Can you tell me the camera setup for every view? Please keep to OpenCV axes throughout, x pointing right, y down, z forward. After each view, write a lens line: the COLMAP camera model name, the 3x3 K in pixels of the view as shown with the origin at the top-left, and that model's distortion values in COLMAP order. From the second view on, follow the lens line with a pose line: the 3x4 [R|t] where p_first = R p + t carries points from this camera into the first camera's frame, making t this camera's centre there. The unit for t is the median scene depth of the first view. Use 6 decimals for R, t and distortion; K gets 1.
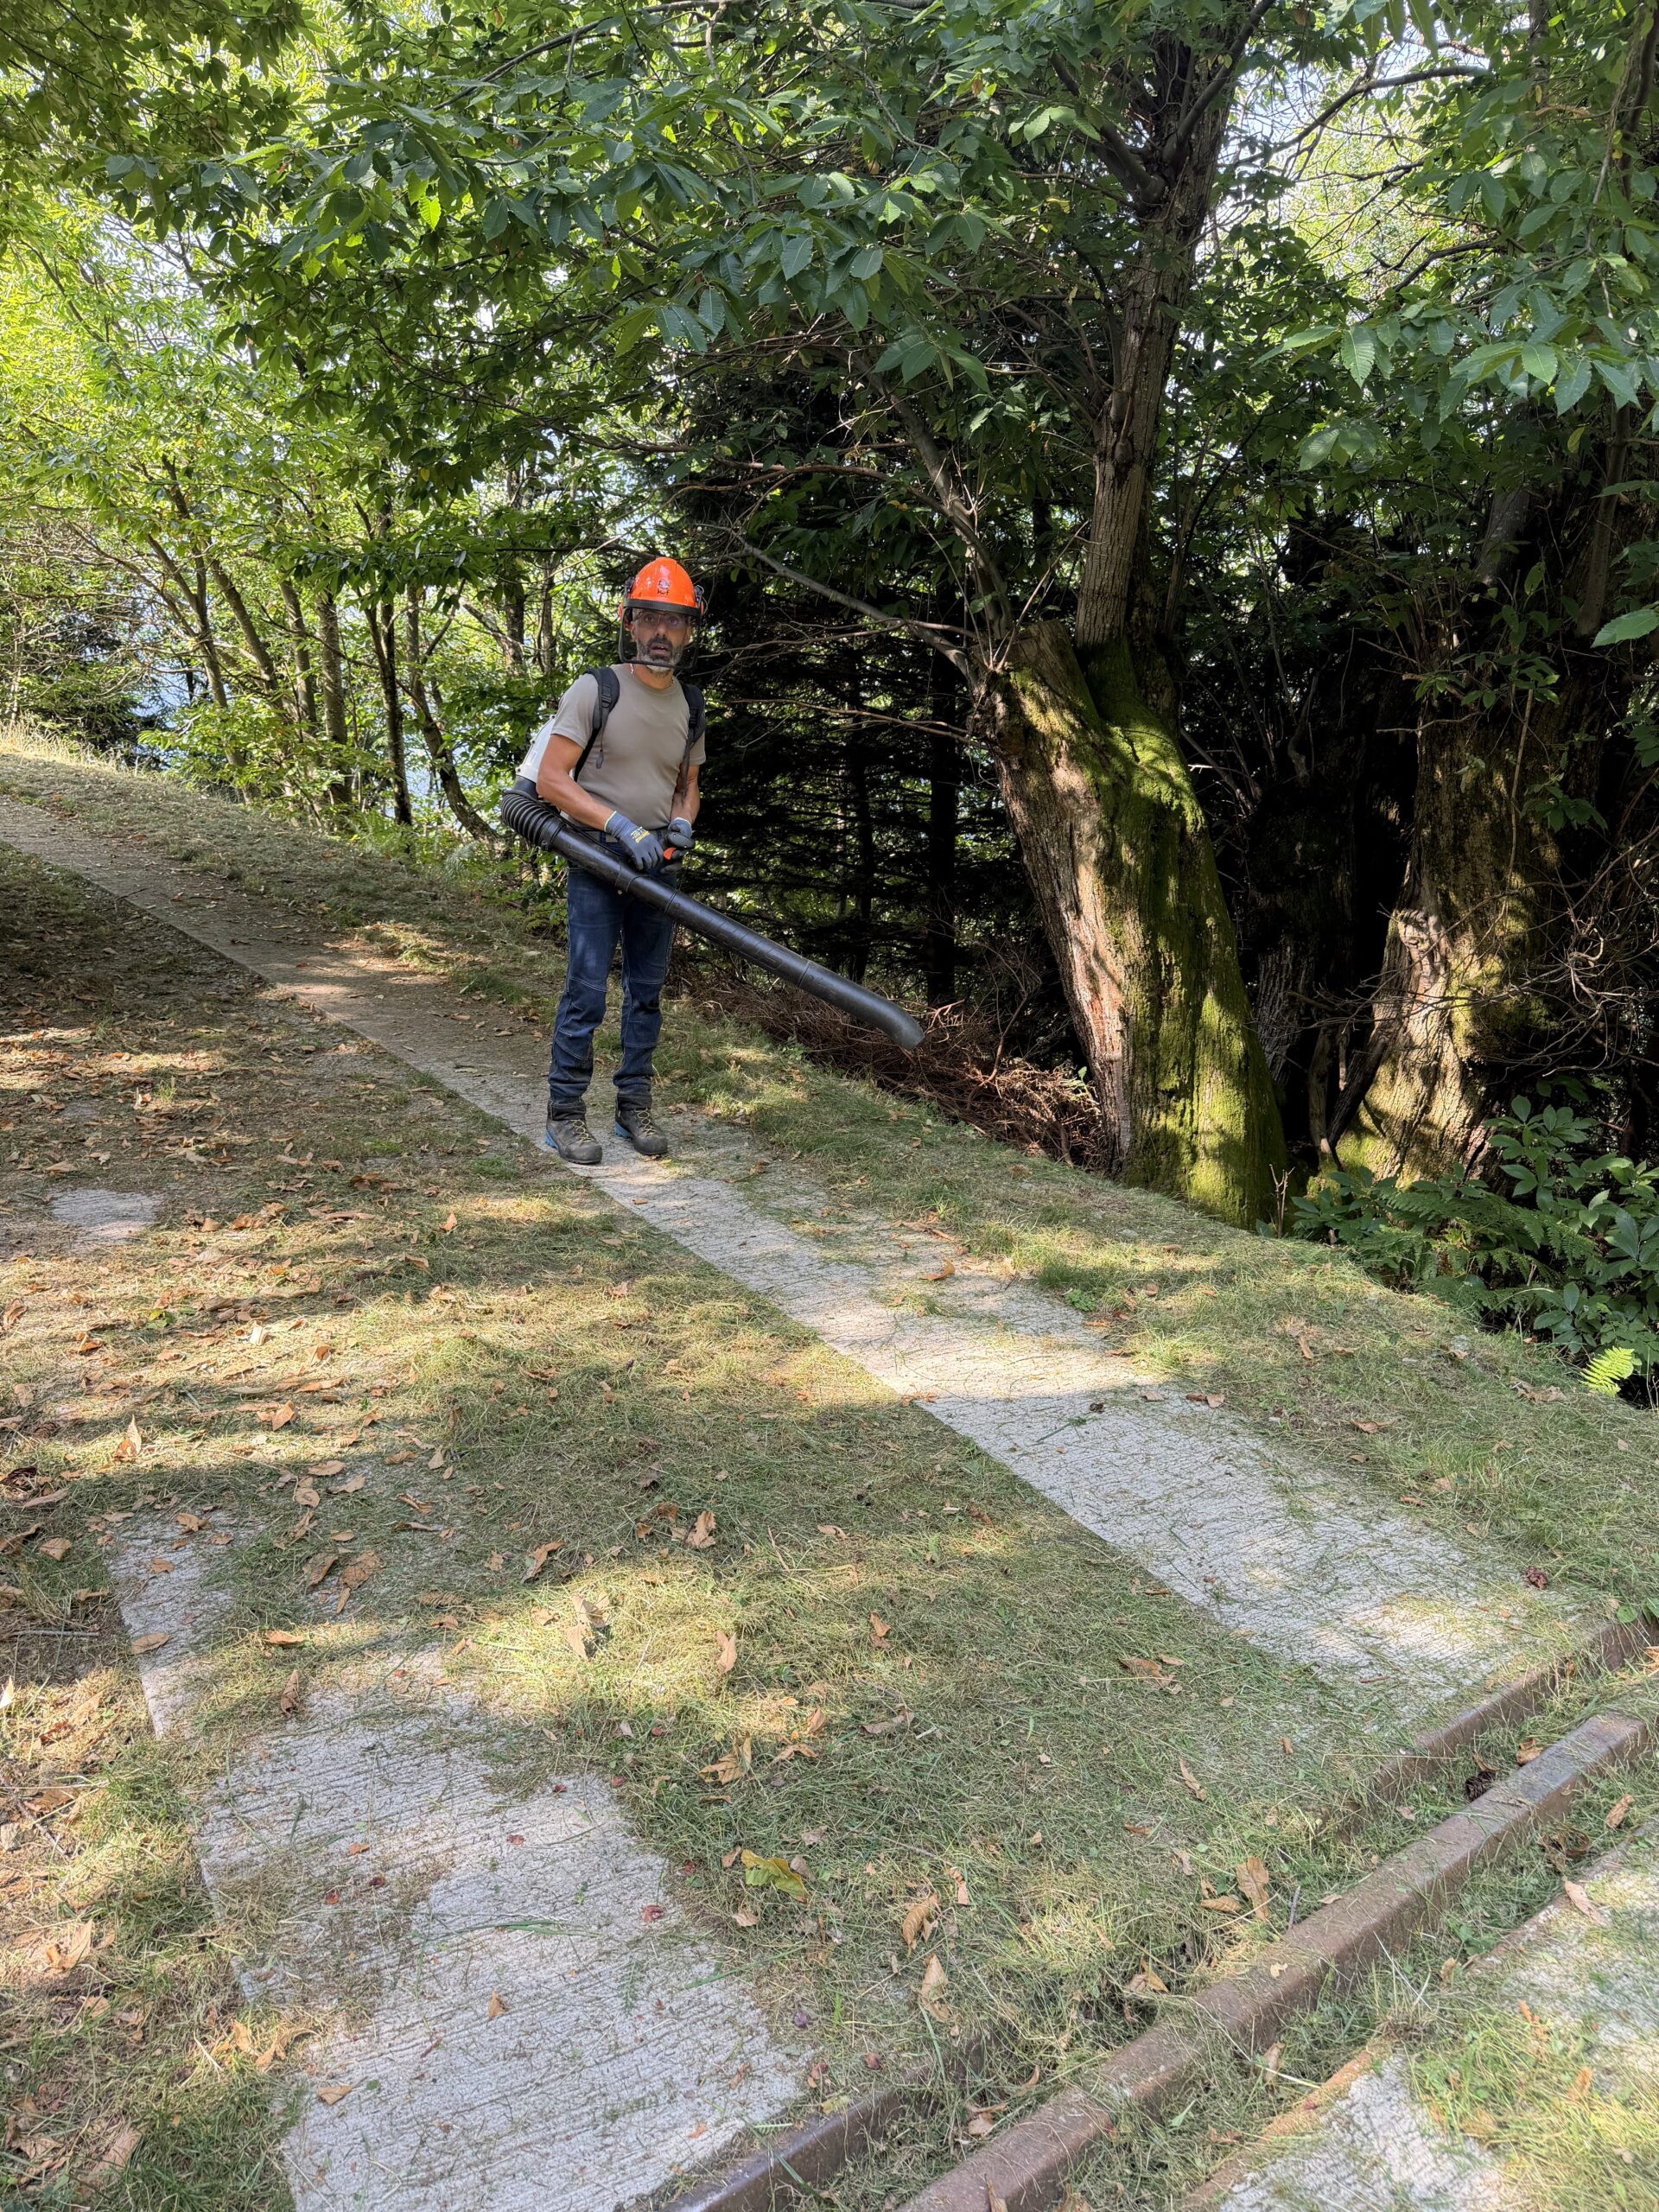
lens RADIAL K [[1471.0, 0, 829.5], [0, 1471.0, 1106.0], [0, 0, 1]] dist [0.032839, -0.026927]
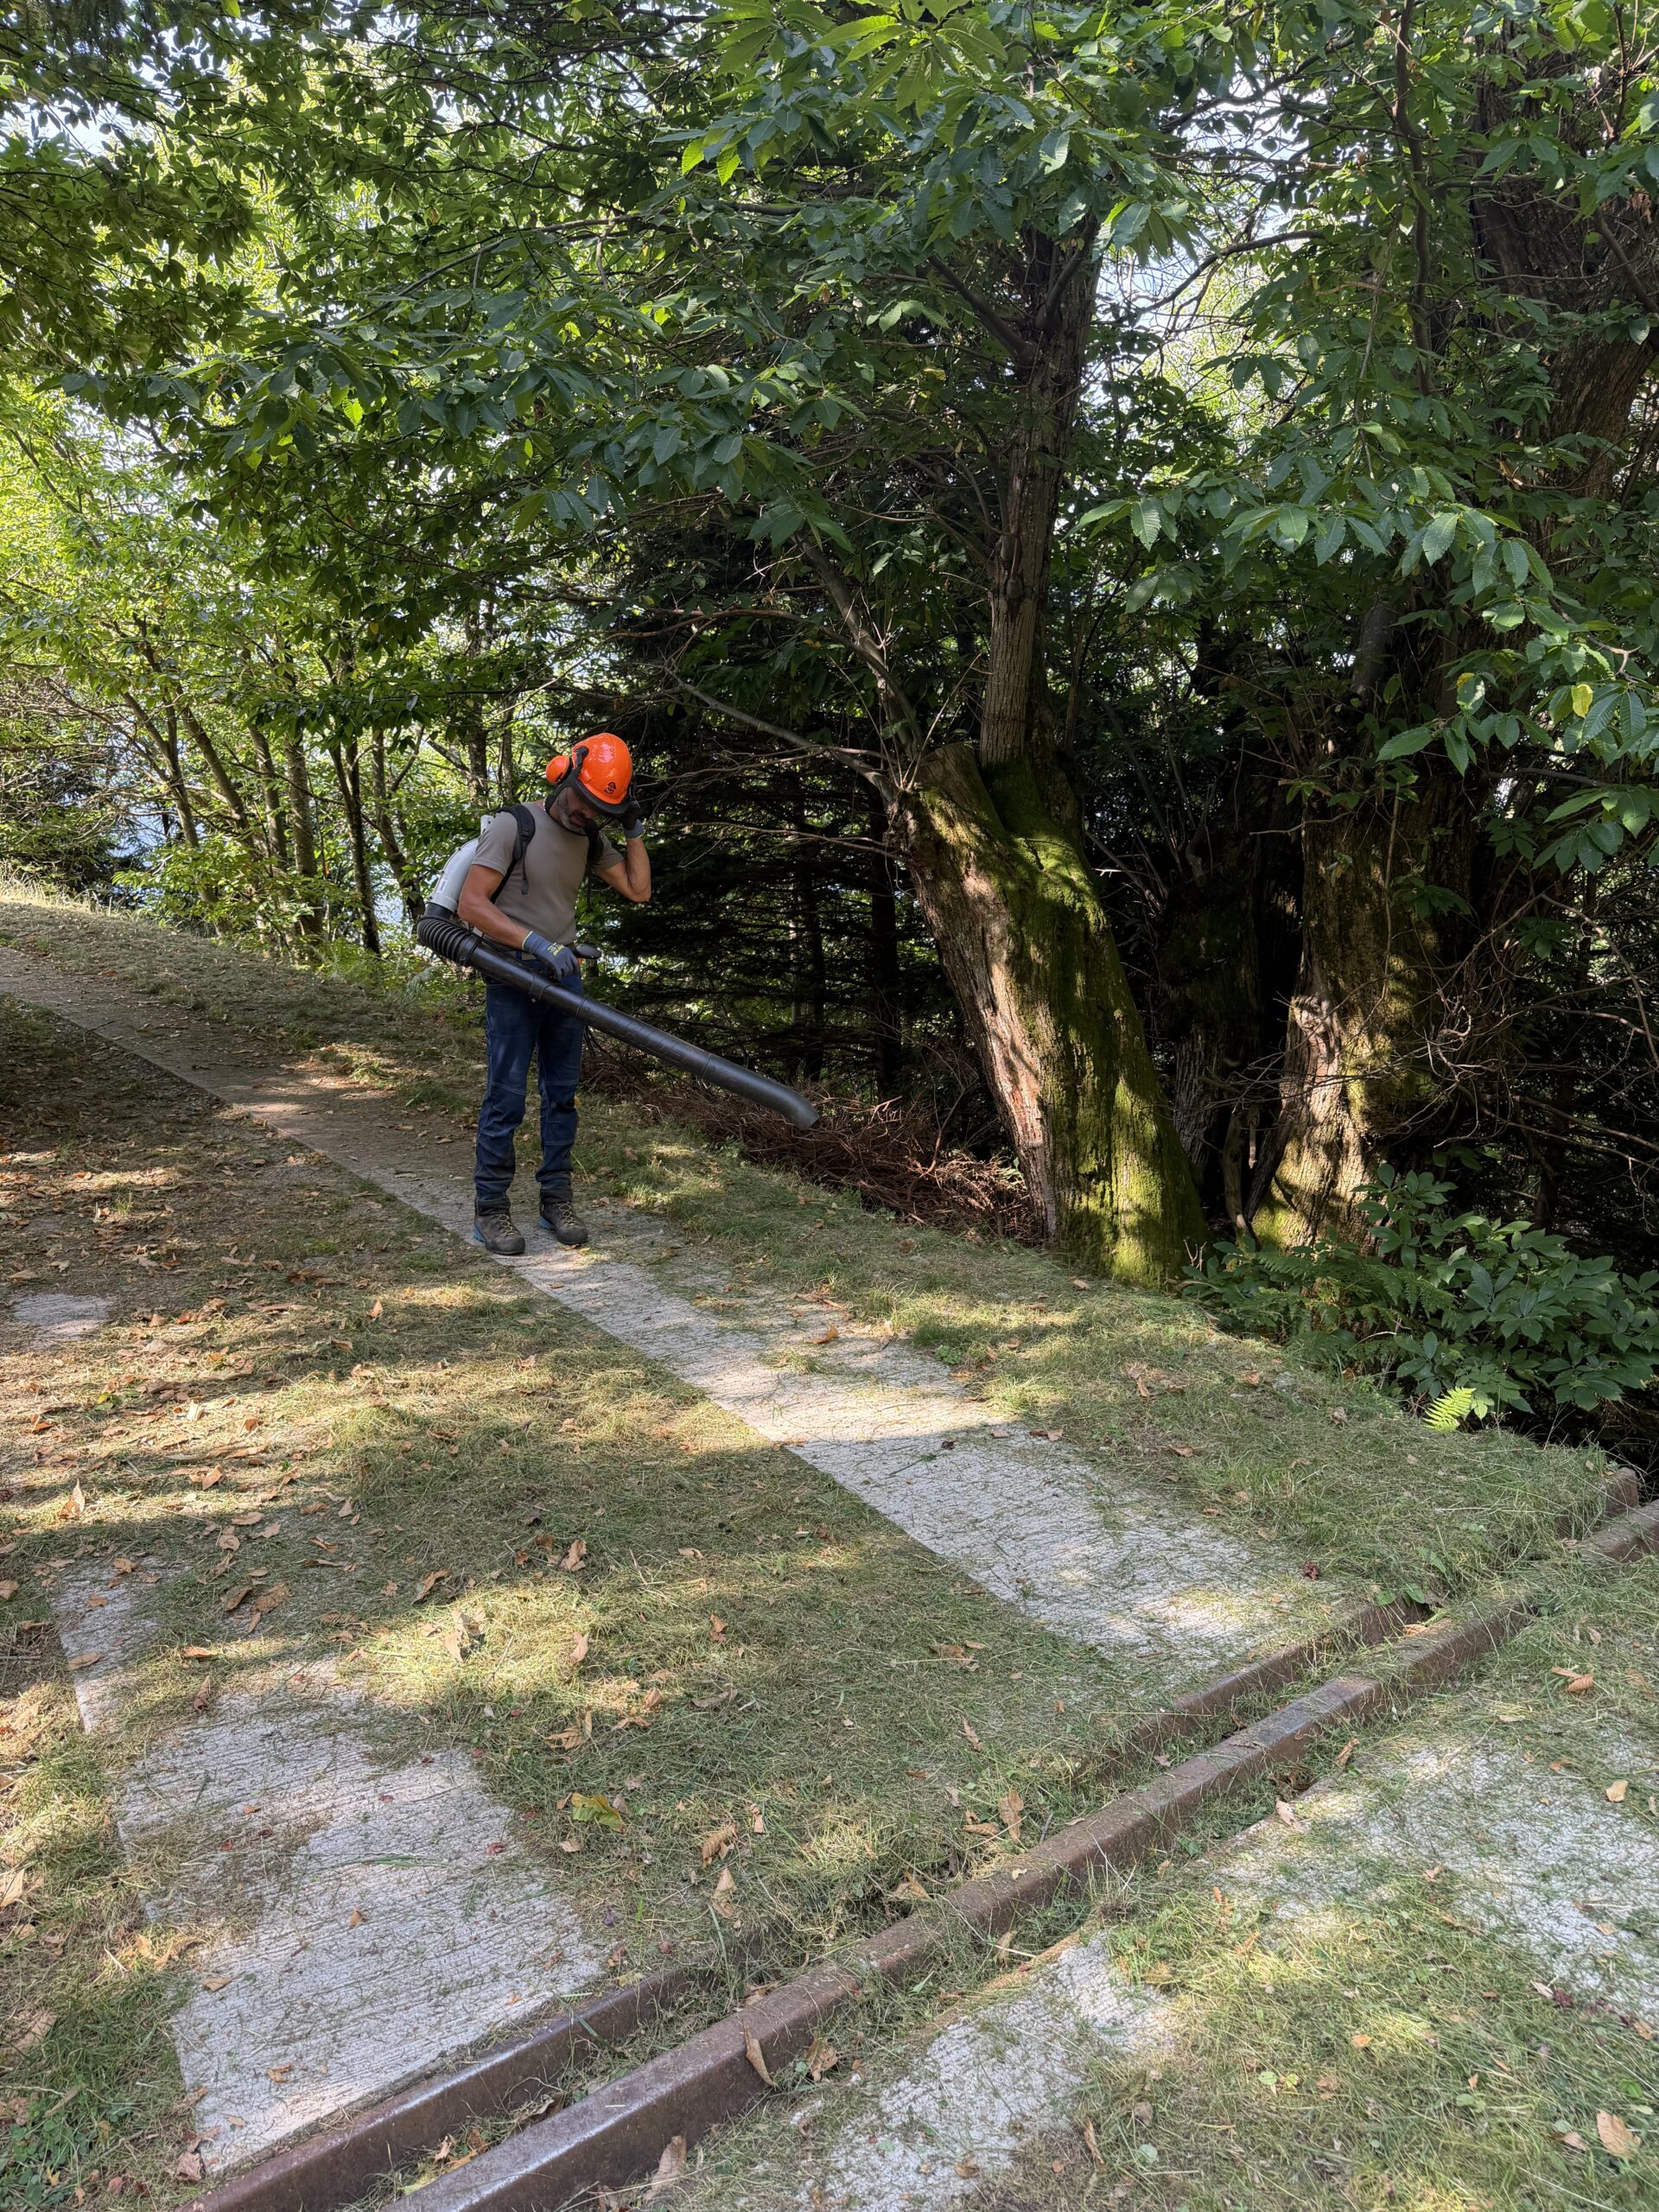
lens RADIAL K [[1469.7, 0, 829.0], [0, 1469.7, 1119.7], [0, 0, 1]] dist [0.049296, -0.047523]
pose [[0.999221, -0.038878, 0.006831, 0.068178], [0.039232, 0.997241, -0.063018, 0.018015], [-0.004362, 0.063237, 0.997989, -0.097982]]
